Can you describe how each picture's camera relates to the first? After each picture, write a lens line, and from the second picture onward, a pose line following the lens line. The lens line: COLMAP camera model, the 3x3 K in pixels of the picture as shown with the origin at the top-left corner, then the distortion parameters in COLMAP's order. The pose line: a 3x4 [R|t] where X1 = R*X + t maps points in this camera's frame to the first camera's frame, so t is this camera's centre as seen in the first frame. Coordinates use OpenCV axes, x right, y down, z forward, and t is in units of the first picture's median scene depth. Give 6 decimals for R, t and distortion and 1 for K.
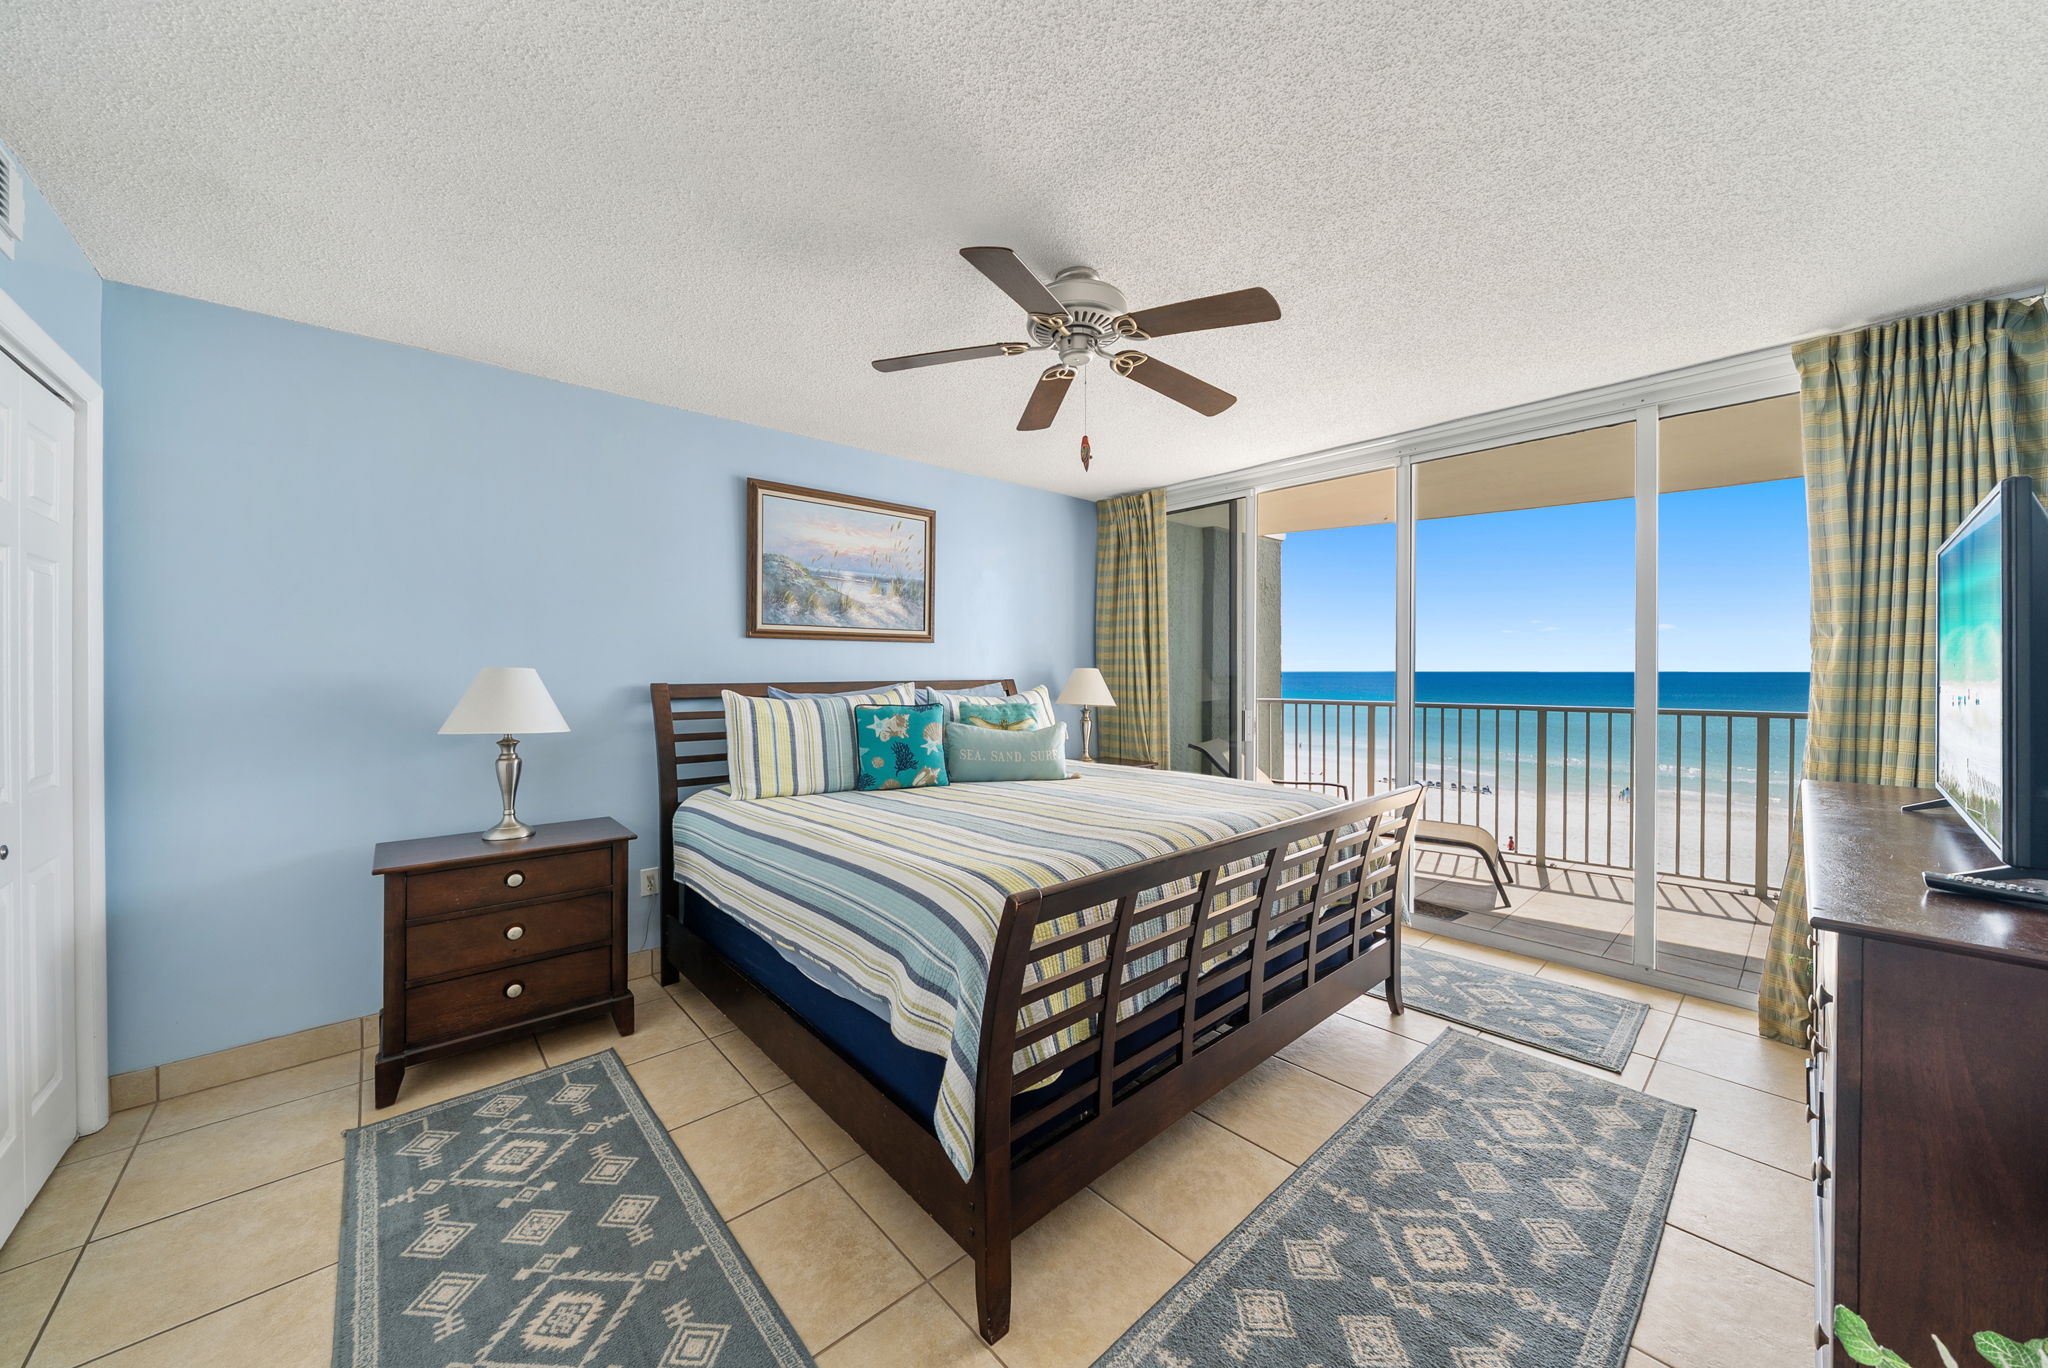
lens RADIAL K [[718.4, 0, 1037.0], [0, 718.4, 675.9], [0, 0, 1]] dist [-0.002105, 0.000025]
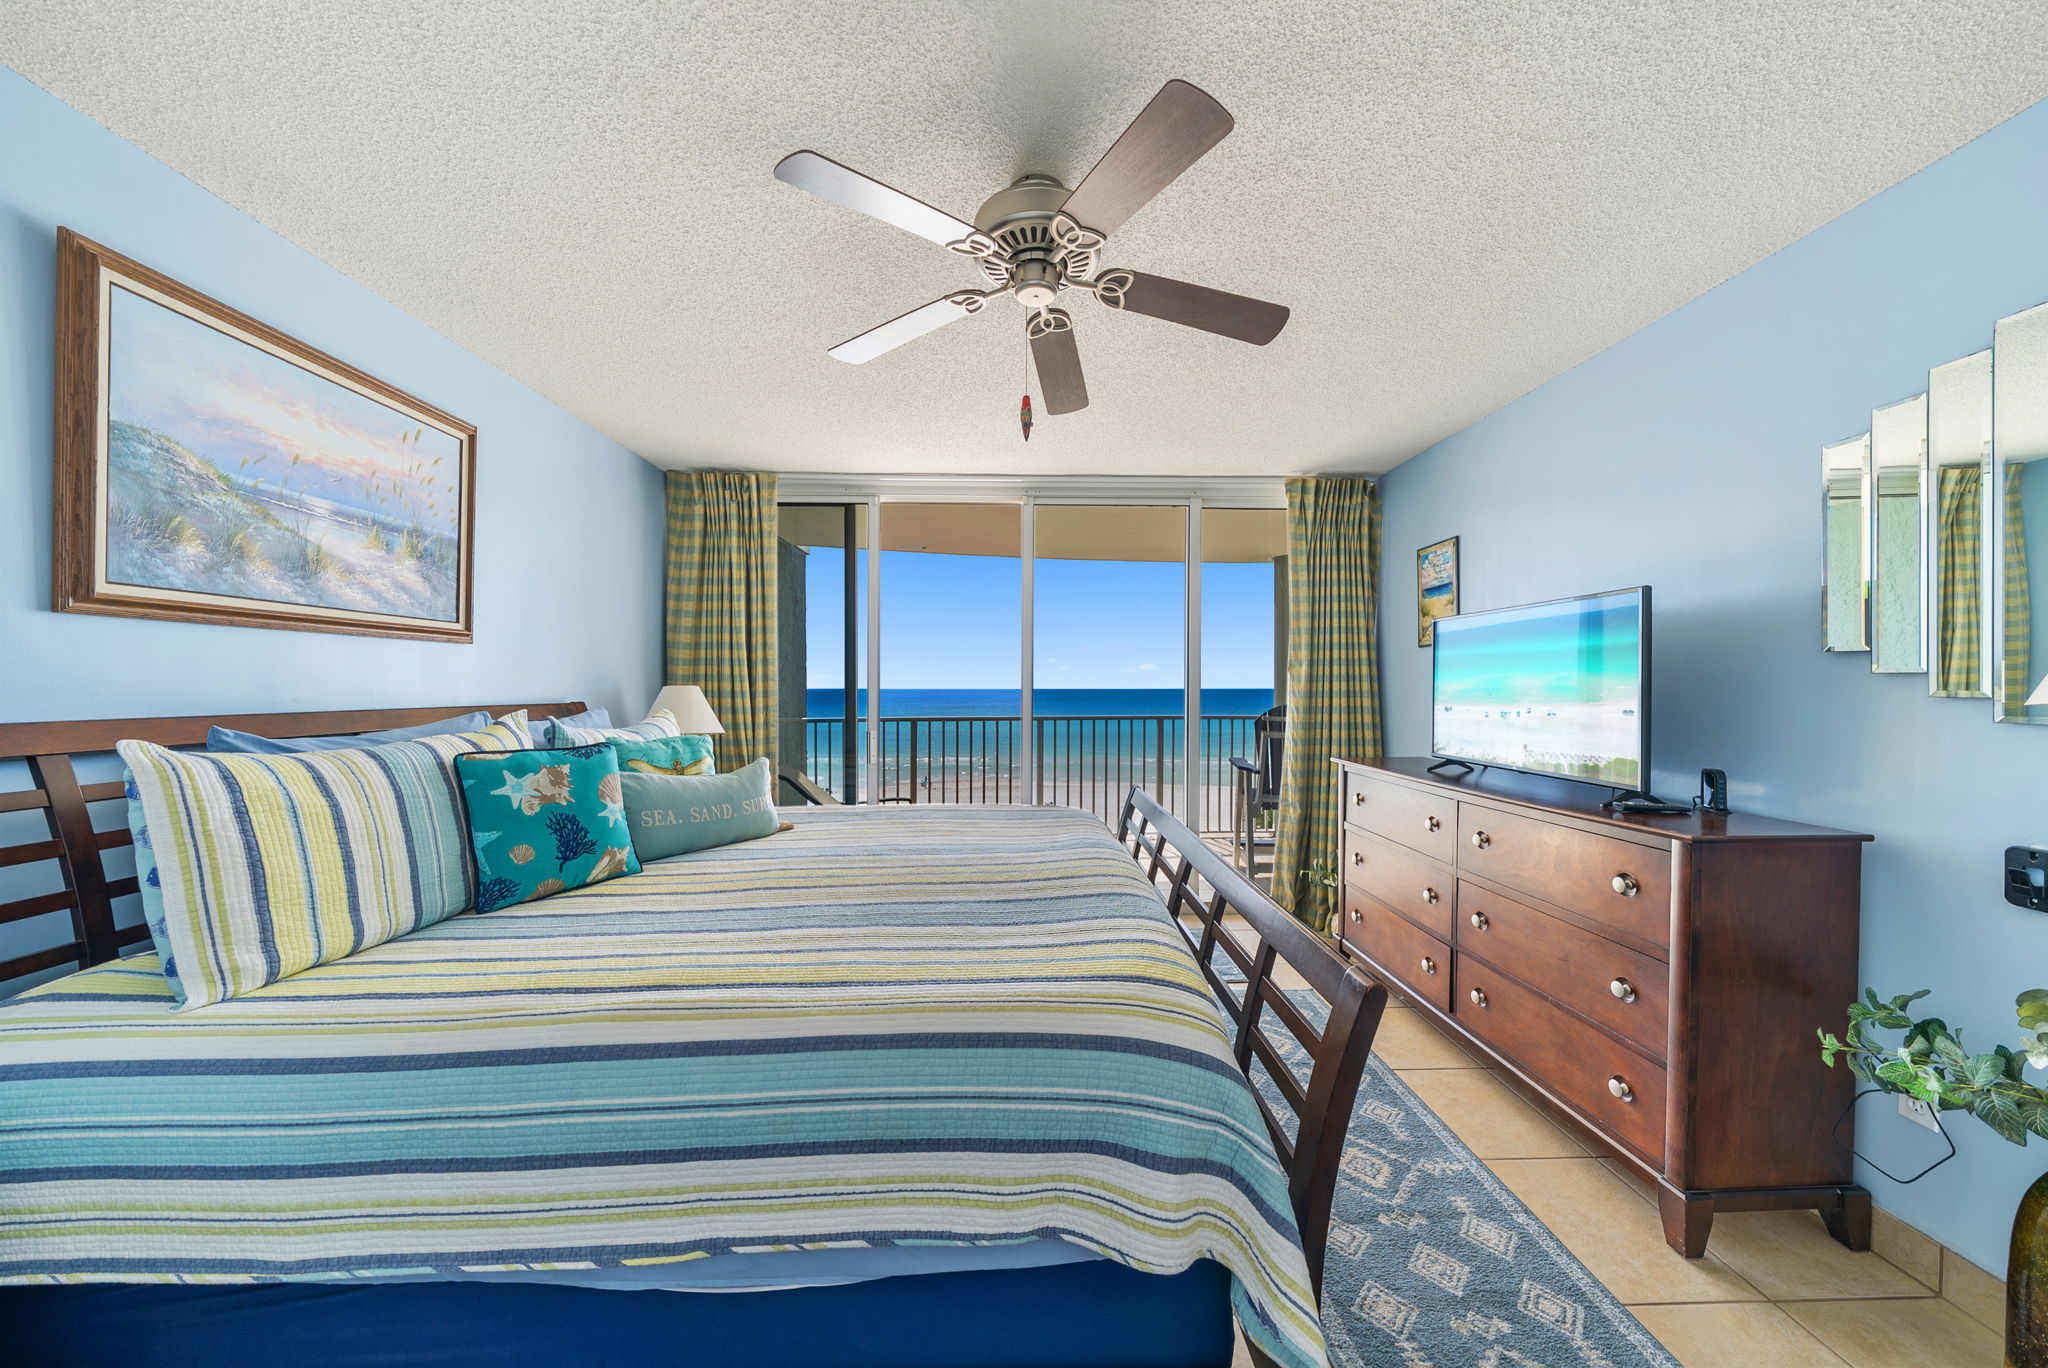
lens RADIAL K [[697.3, 0, 1026.4], [0, 697.3, 696.8], [0, 0, 1]] dist [-0.013274, 0.000050]
pose [[0.657371, -0.010034, 0.753501, -0.331162], [0.007878, 0.999948, 0.006443, -0.001796], [-0.753526, 0.001701, 0.657416, 0.317266]]
